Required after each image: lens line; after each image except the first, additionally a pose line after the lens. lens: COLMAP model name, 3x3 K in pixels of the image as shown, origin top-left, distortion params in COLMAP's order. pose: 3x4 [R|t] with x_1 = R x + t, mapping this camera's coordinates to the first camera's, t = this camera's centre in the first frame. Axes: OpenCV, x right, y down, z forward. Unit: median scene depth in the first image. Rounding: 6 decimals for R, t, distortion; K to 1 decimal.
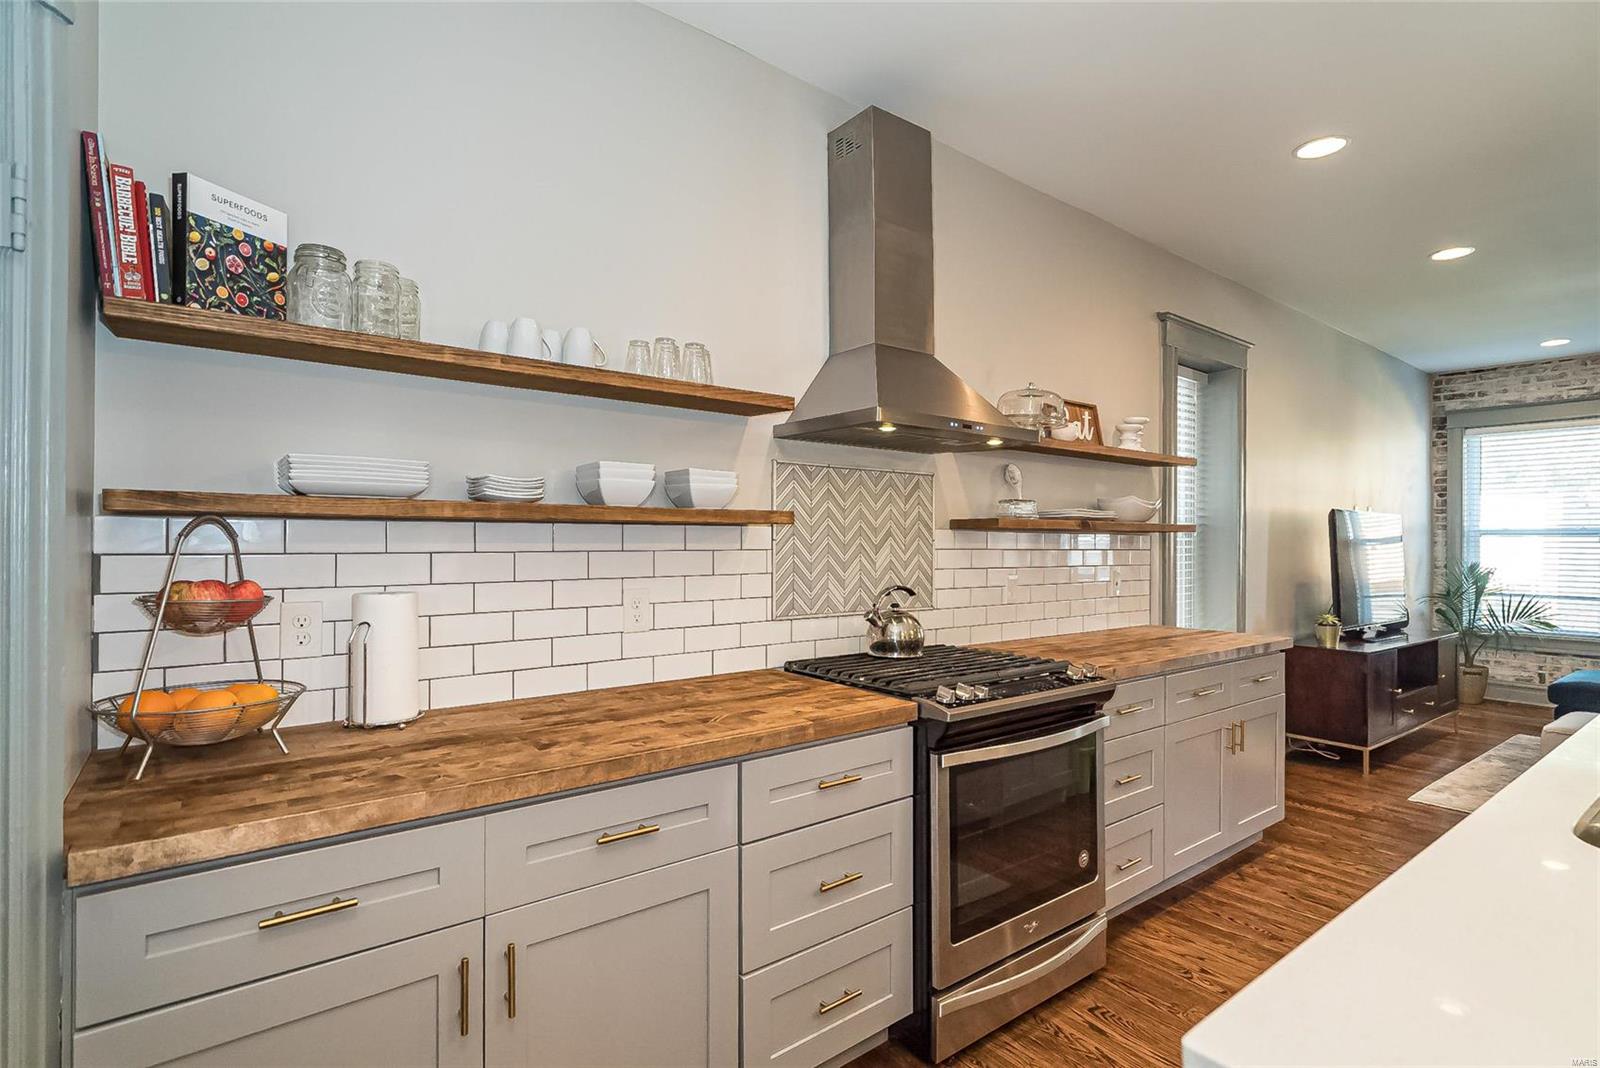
lens RADIAL K [[780.6, 0, 790.3], [0, 780.6, 539.2], [0, 0, 1]] dist [-0.001002, 0.002437]
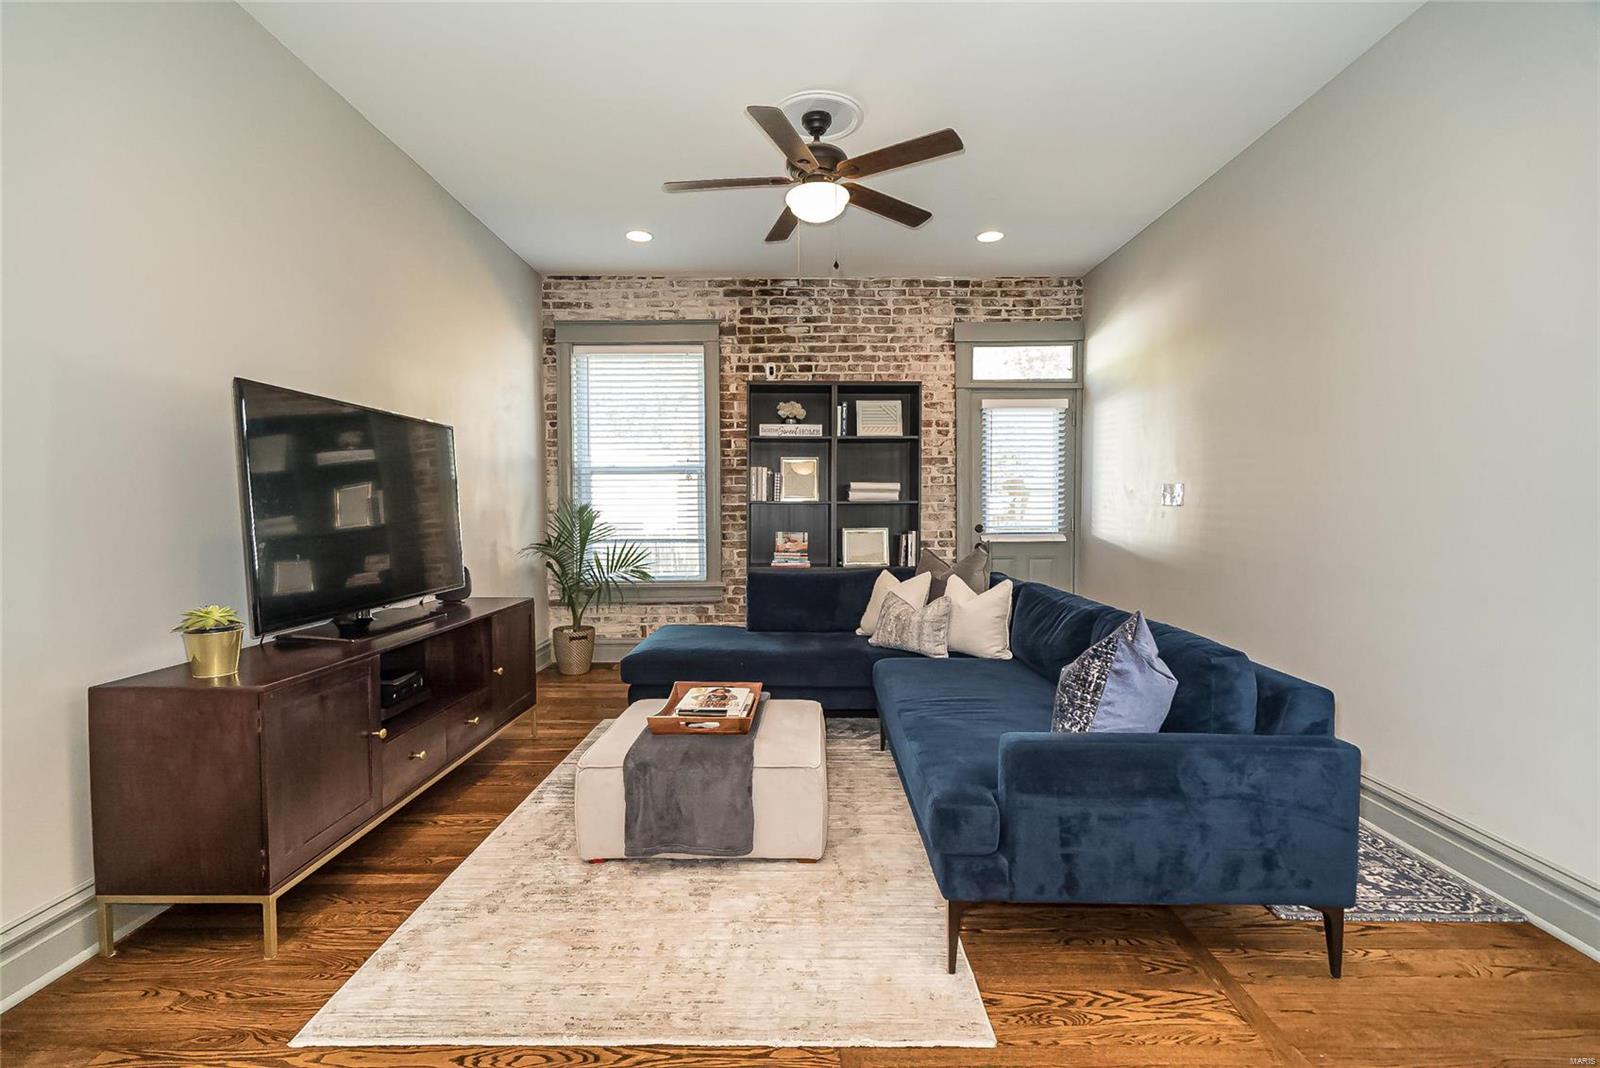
lens RADIAL K [[732.8, 0, 814.2], [0, 732.8, 519.6], [0, 0, 1]] dist [-0.007099, 0.005685]
pose [[0.598186, -0.026580, 0.800917, 1.016440], [0.007637, 0.999593, 0.027470, 0.069038], [-0.801321, -0.010315, 0.598145, 0.847163]]
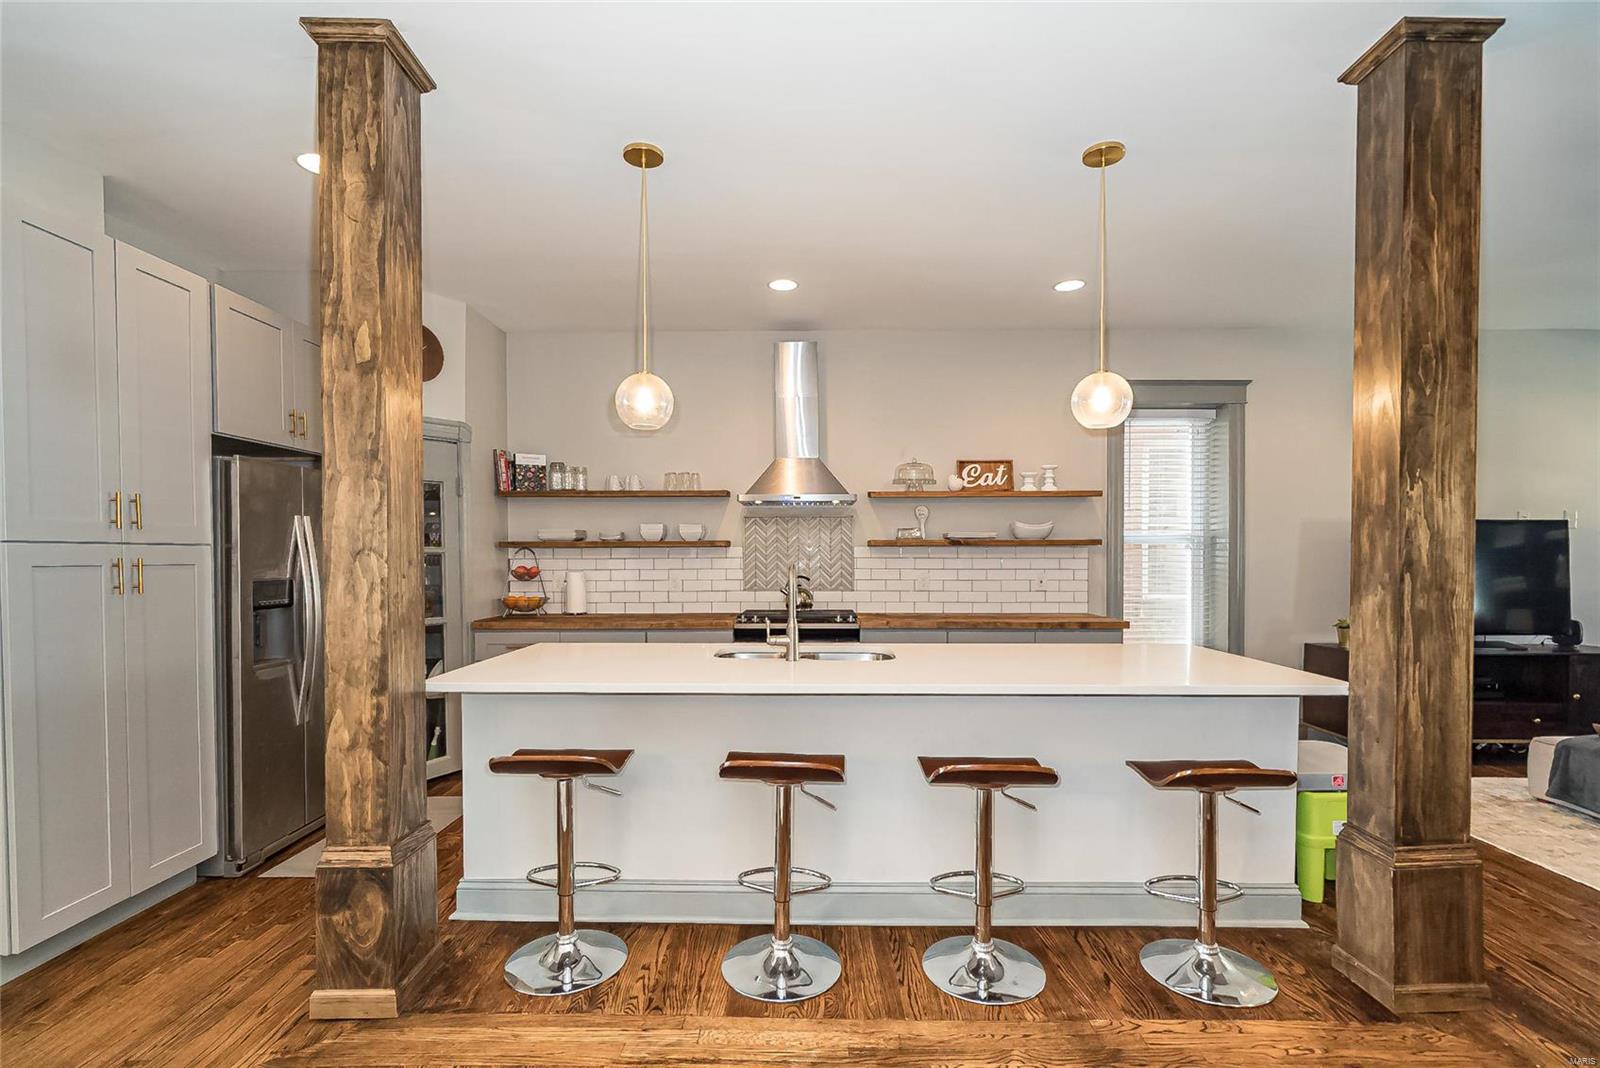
lens RADIAL K [[732.8, 0, 802.1], [0, 732.8, 570.2], [0, 0, 1]] dist [-0.007099, 0.005685]
pose [[0.785372, 0.004118, -0.619010, 1.321012], [0.007796, 0.999833, 0.016543, 0.014739], [0.618974, -0.017818, 0.785209, -0.474559]]
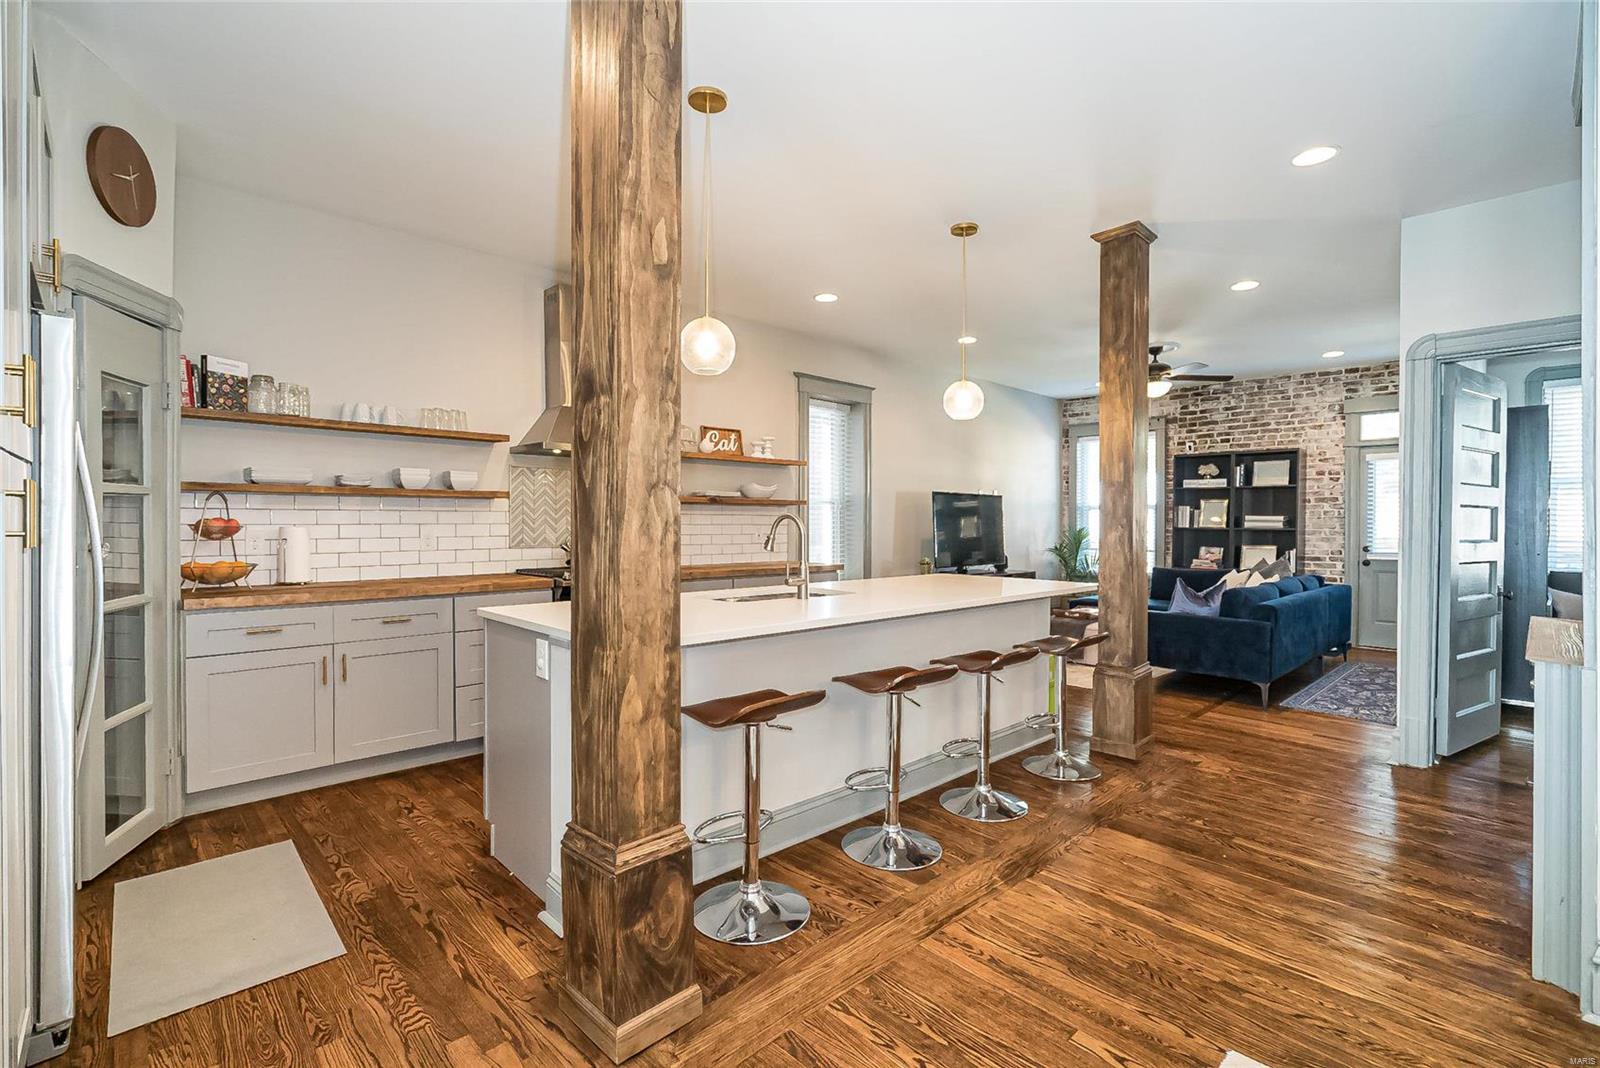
lens RADIAL K [[732.8, 0, 788.7], [0, 732.8, 527.0], [0, 0, 1]] dist [-0.007099, 0.005685]
pose [[0.994725, -0.004515, 0.102483, 0.466888], [0.003683, 0.999959, 0.008304, 0.038488], [-0.102516, -0.007883, 0.994700, -0.849541]]
